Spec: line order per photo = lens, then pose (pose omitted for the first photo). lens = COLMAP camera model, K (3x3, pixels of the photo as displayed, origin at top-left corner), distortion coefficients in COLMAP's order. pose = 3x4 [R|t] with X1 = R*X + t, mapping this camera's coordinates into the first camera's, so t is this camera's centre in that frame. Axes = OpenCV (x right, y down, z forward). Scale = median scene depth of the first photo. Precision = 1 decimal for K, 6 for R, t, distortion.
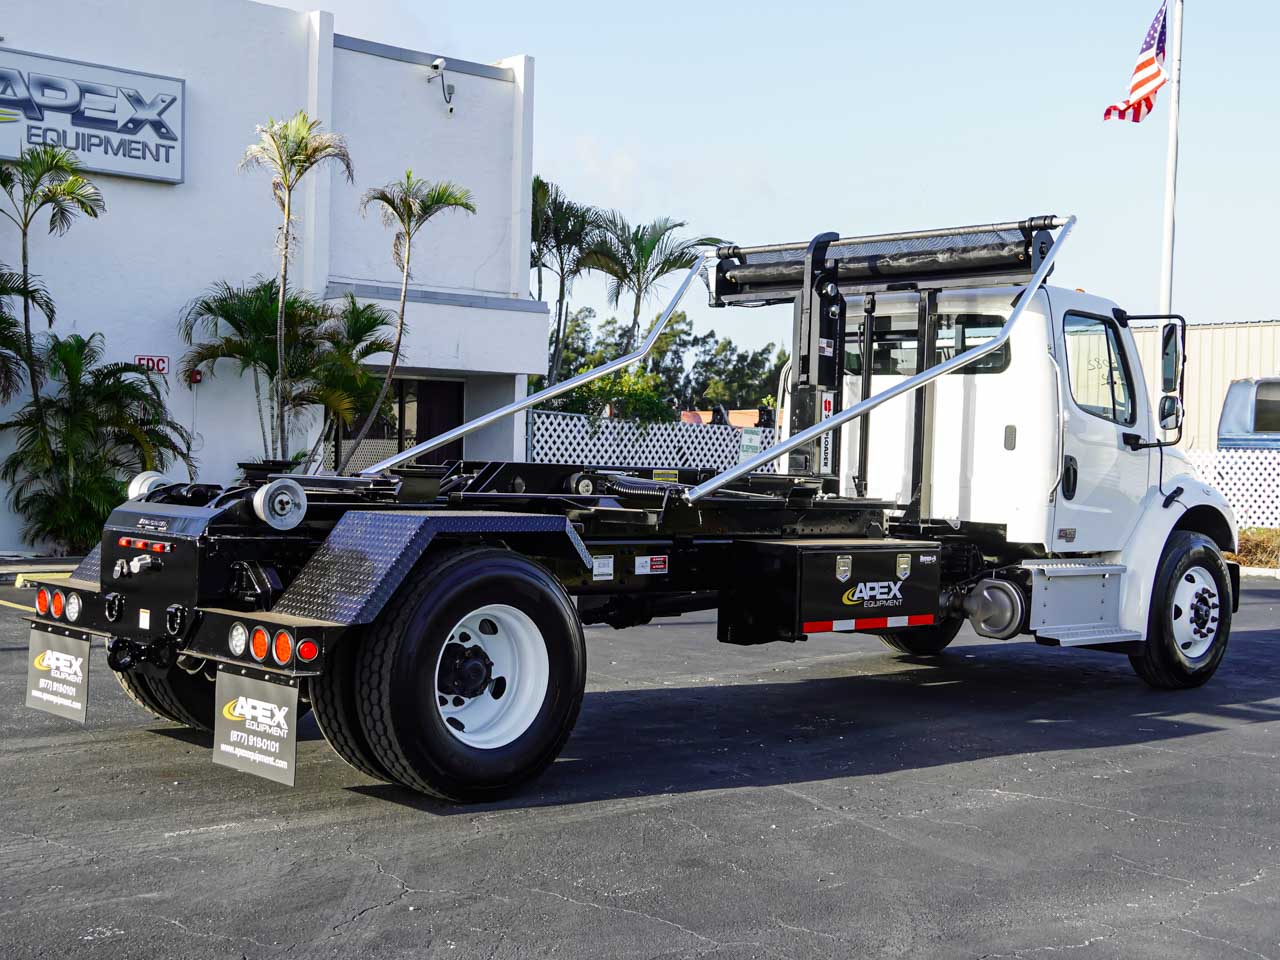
lens RADIAL K [[1603.2, 0, 640.0], [0, 1603.2, 480.0], [0, 0, 1]] dist [-0.011723, 0.090238]
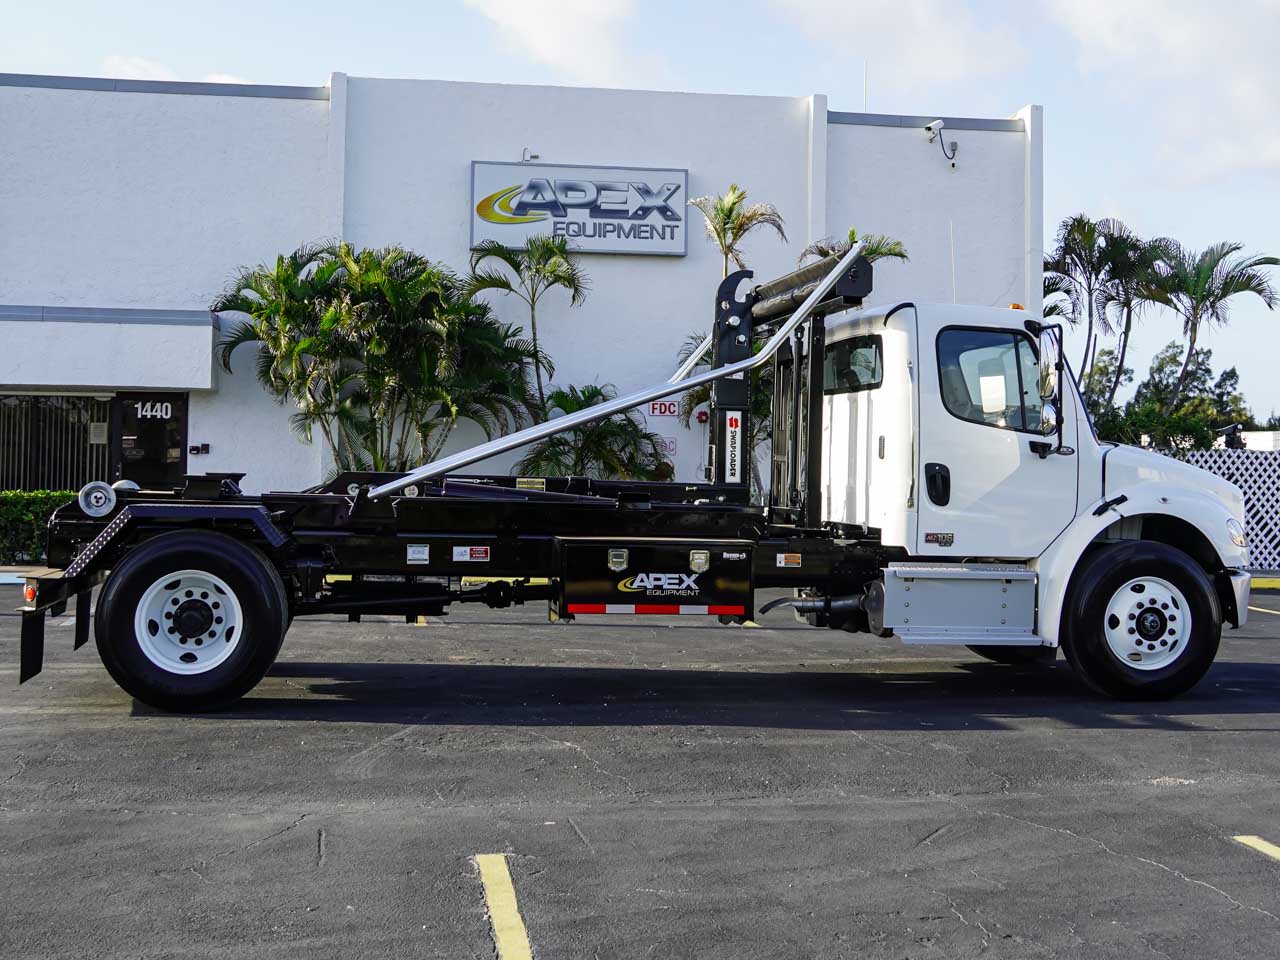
lens RADIAL K [[1505.1, 0, 640.0], [0, 1505.1, 480.0], [0, 0, 1]] dist [-0.005793, -0.007081]
pose [[0.857978, -0.009110, -0.513606, 0.281347], [-0.003200, 0.999729, -0.023077, 0.008755], [0.513677, 0.021443, 0.857716, 0.025843]]
